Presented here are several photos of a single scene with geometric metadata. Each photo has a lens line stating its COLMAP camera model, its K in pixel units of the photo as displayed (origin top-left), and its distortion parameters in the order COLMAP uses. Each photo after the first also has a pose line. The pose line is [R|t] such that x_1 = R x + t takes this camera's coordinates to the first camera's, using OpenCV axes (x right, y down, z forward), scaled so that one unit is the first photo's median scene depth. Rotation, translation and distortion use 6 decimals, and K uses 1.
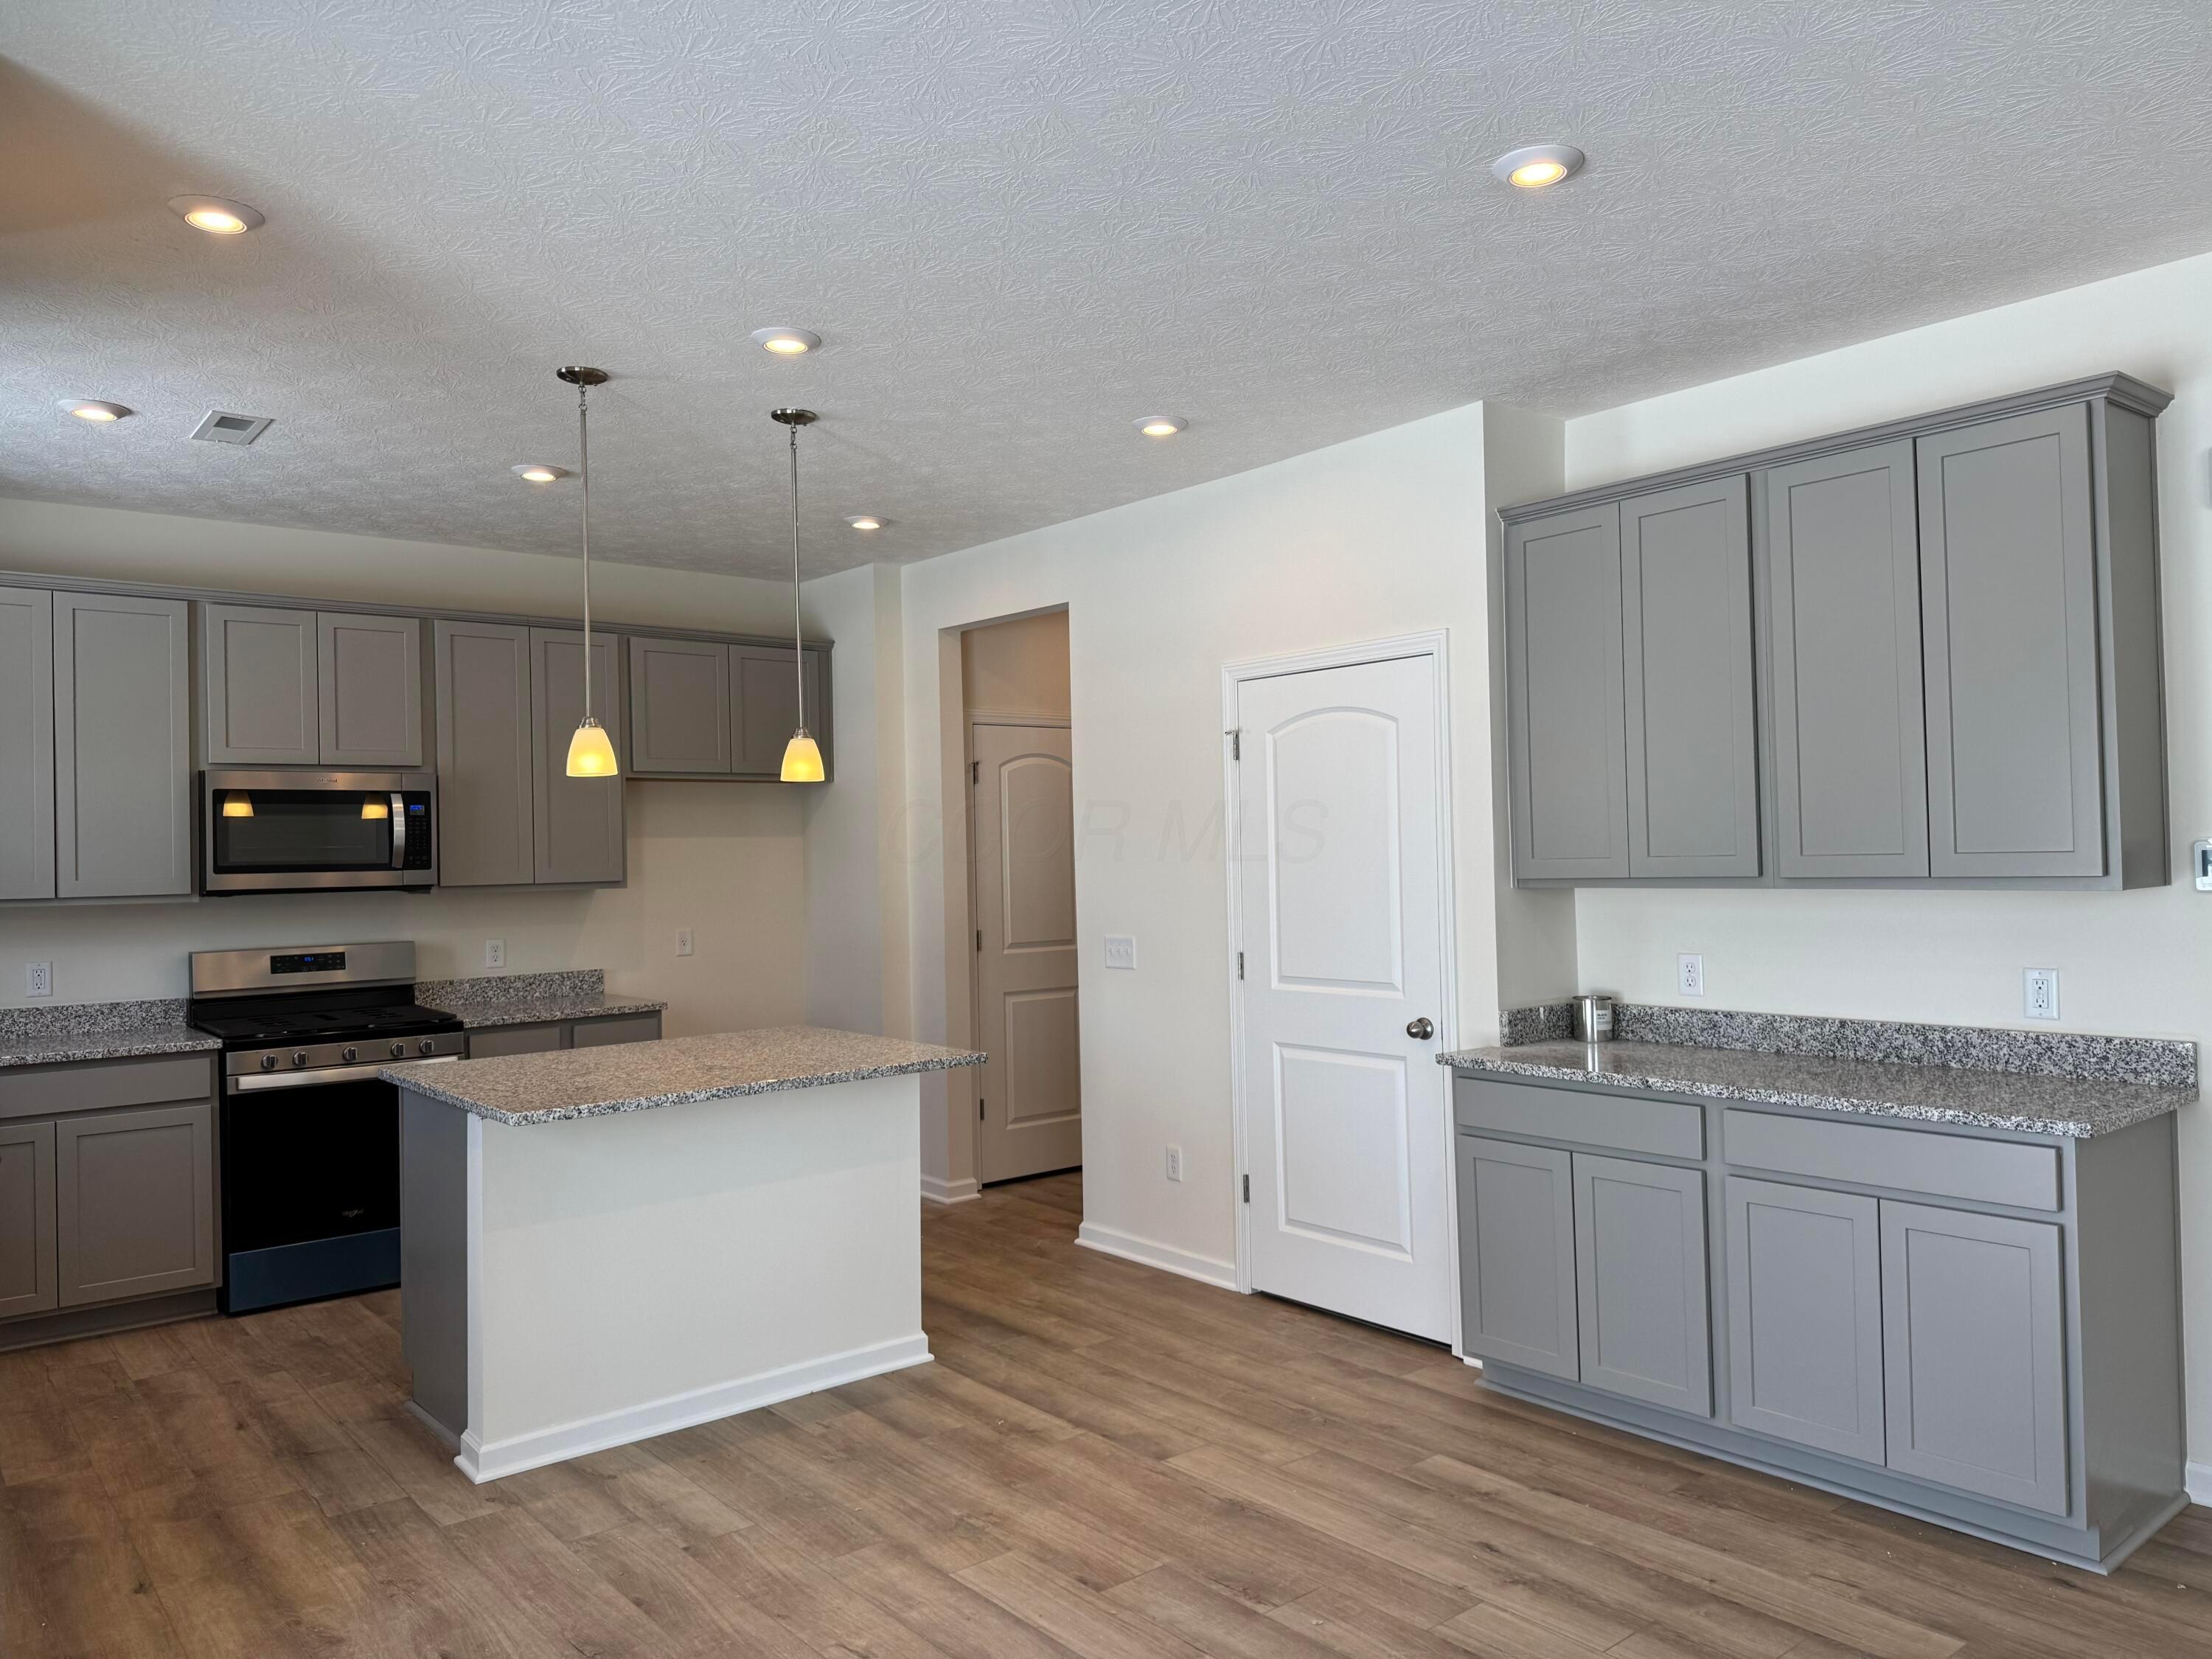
lens RADIAL K [[1568.1, 0, 1114.9], [0, 1568.1, 827.7], [0, 0, 1]] dist [0.054954, -0.069523]
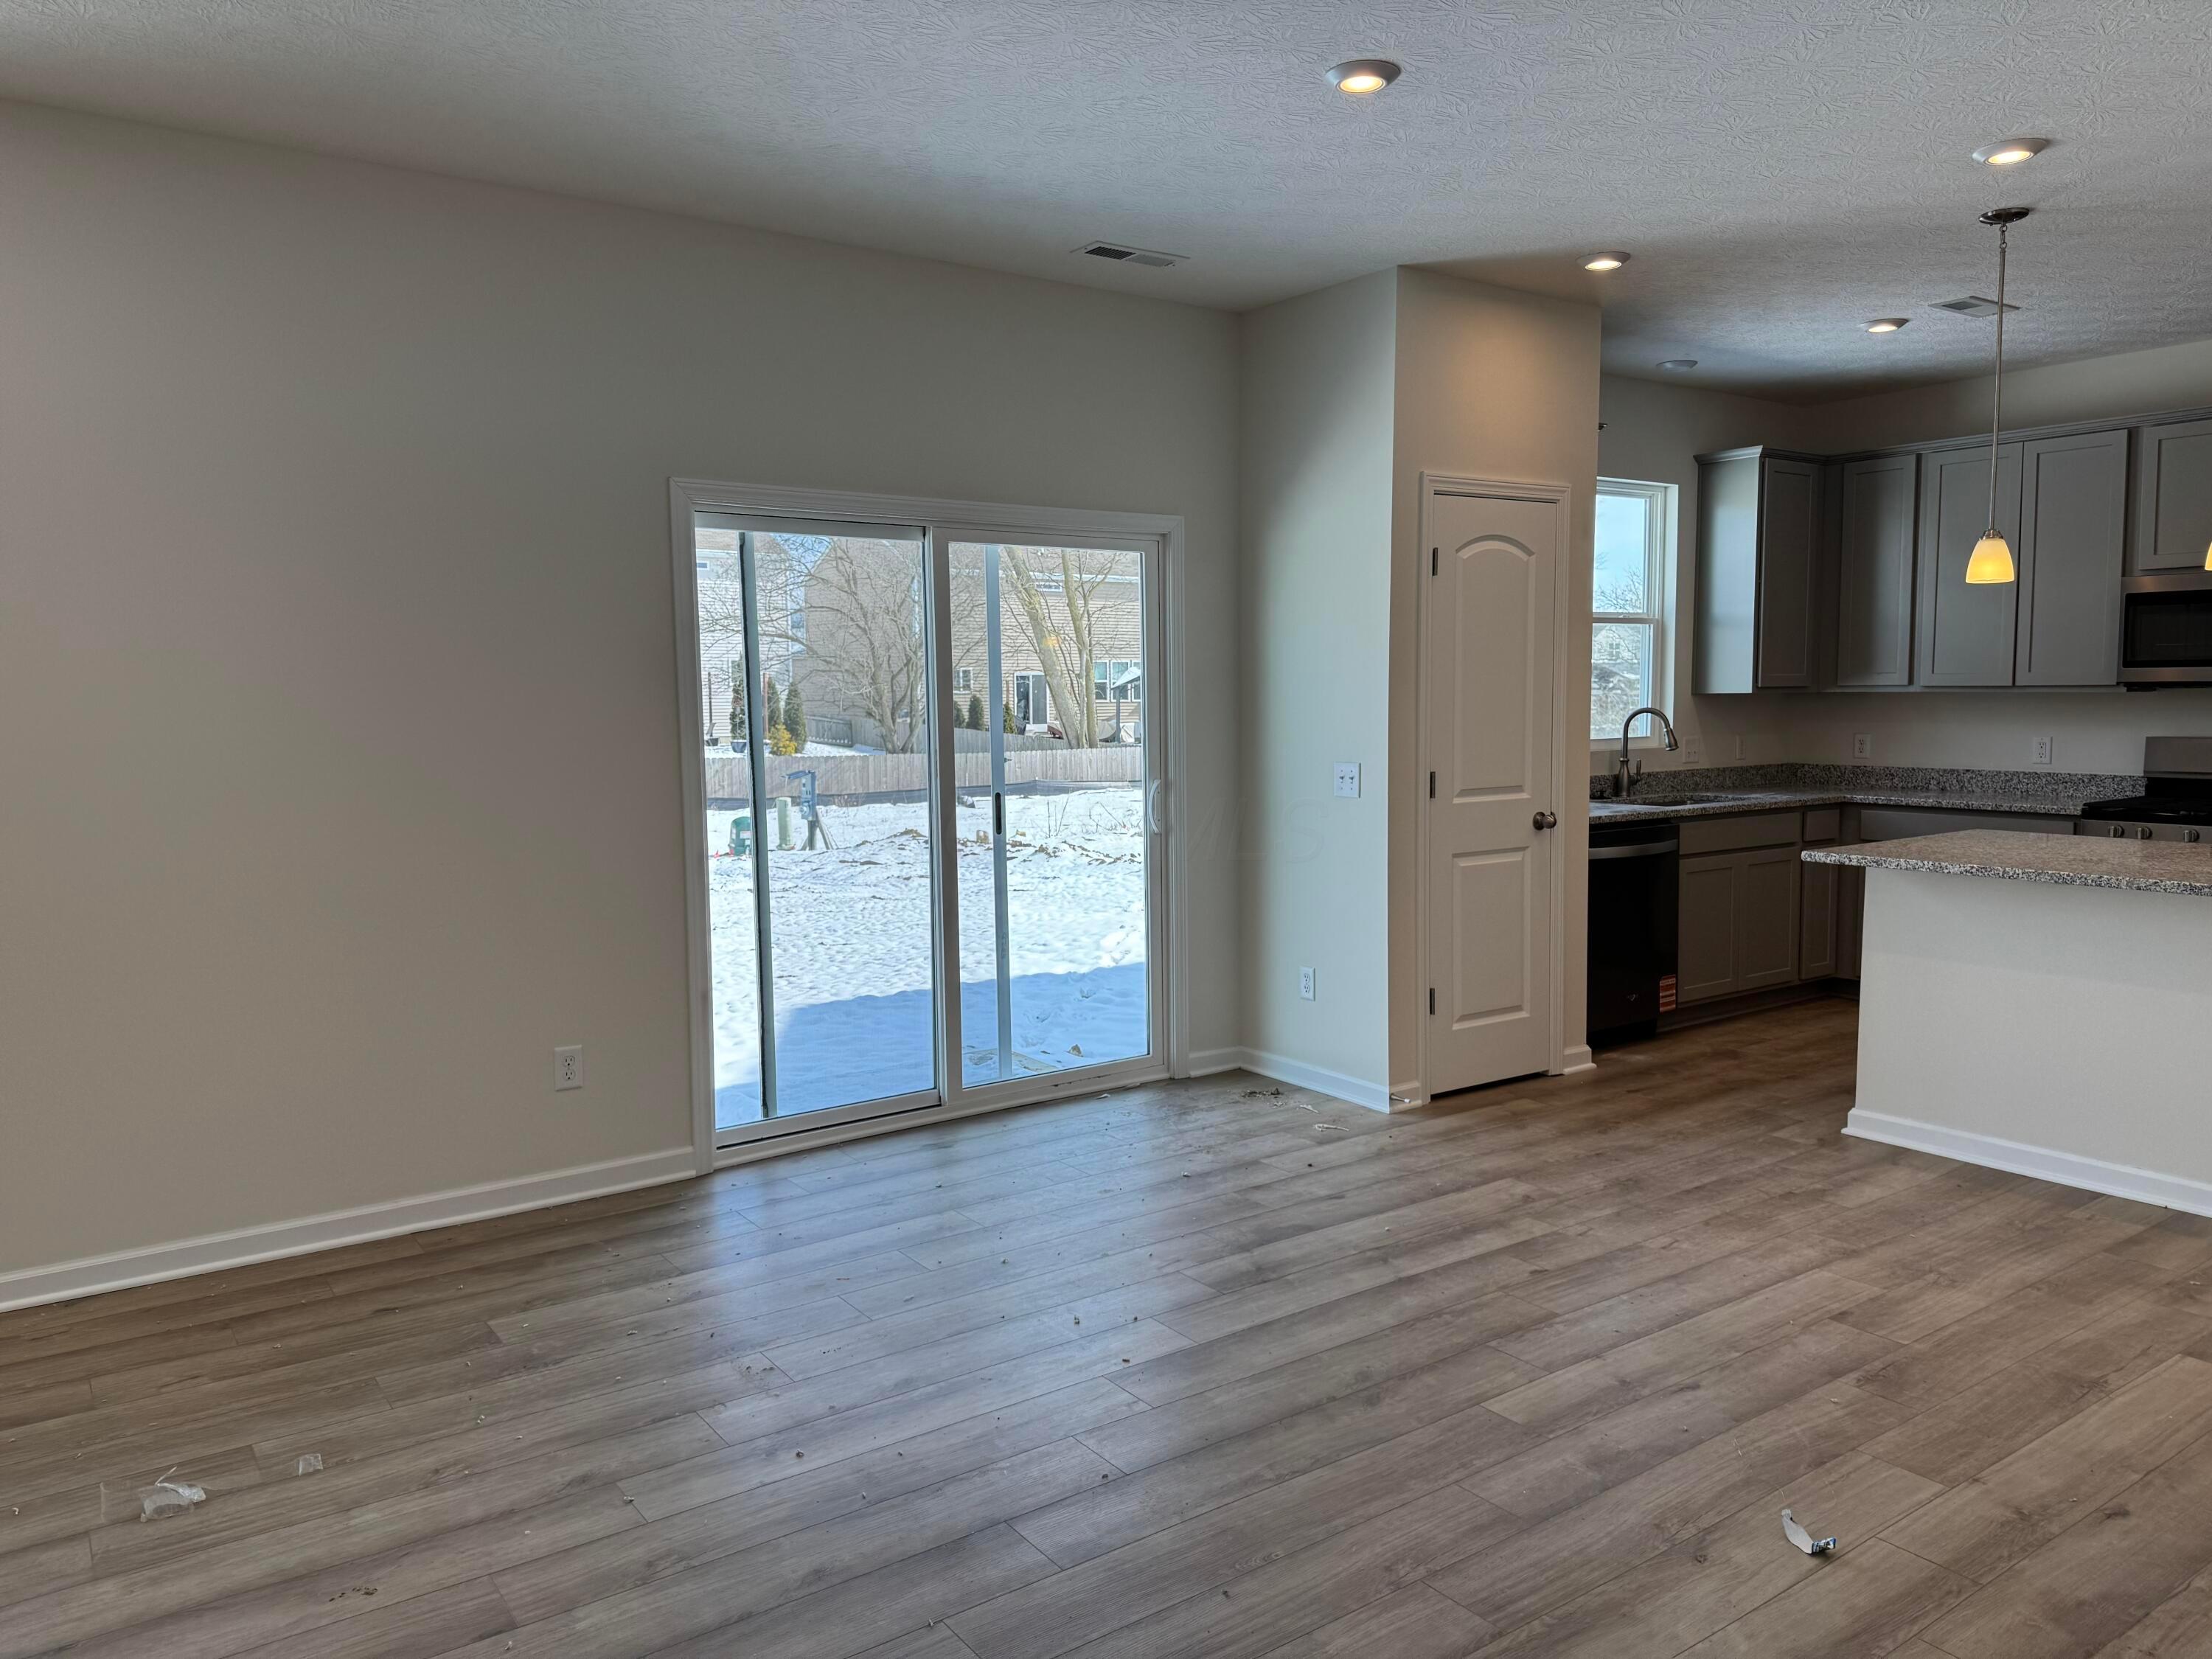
lens RADIAL K [[1568.1, 0, 1091.3], [0, 1568.1, 831.9], [0, 0, 1]] dist [0.054954, -0.069523]
pose [[-0.081843, 0.109892, -0.990568, 0.746756], [0.026377, 0.993793, 0.108071, 0.003768], [0.996296, -0.017283, -0.084233, 0.392865]]
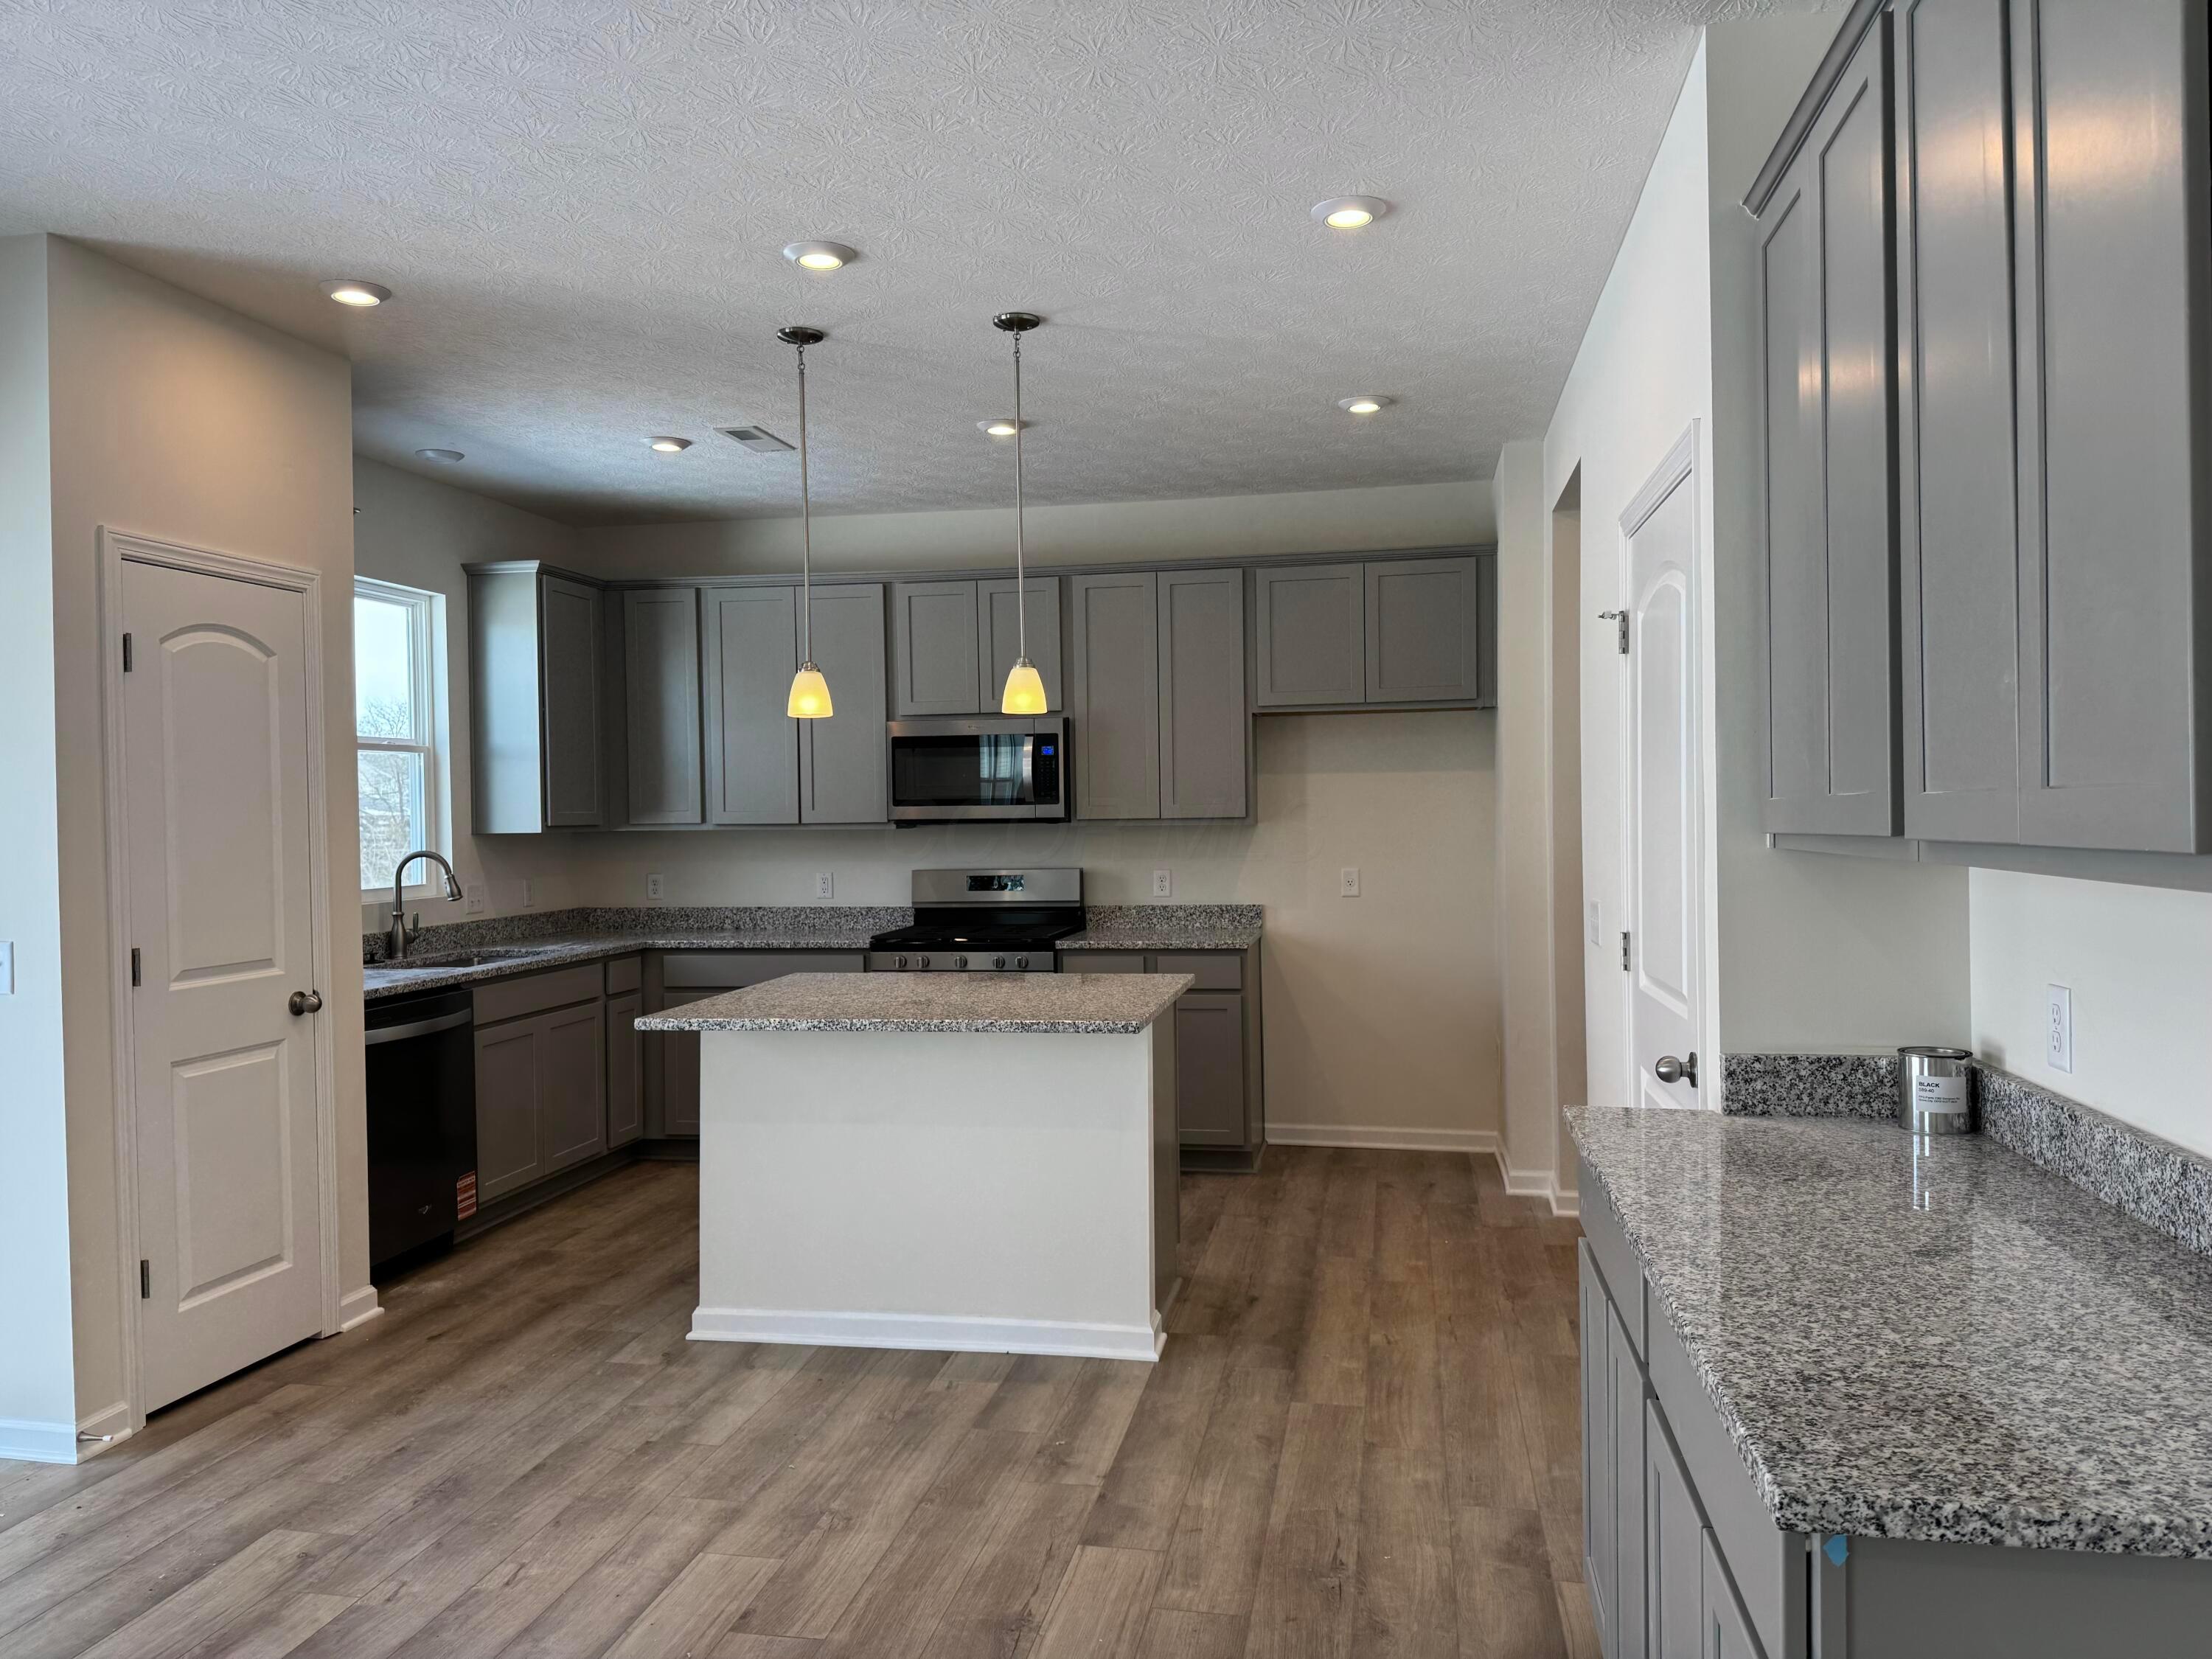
lens RADIAL K [[1568.1, 0, 1110.4], [0, 1568.1, 832.1], [0, 0, 1]] dist [0.054954, -0.069523]
pose [[0.632105, 0.021937, -0.774572, 0.536887], [0.011961, 0.999204, 0.038060, 0.006044], [0.774790, -0.033323, 0.631339, 0.421735]]
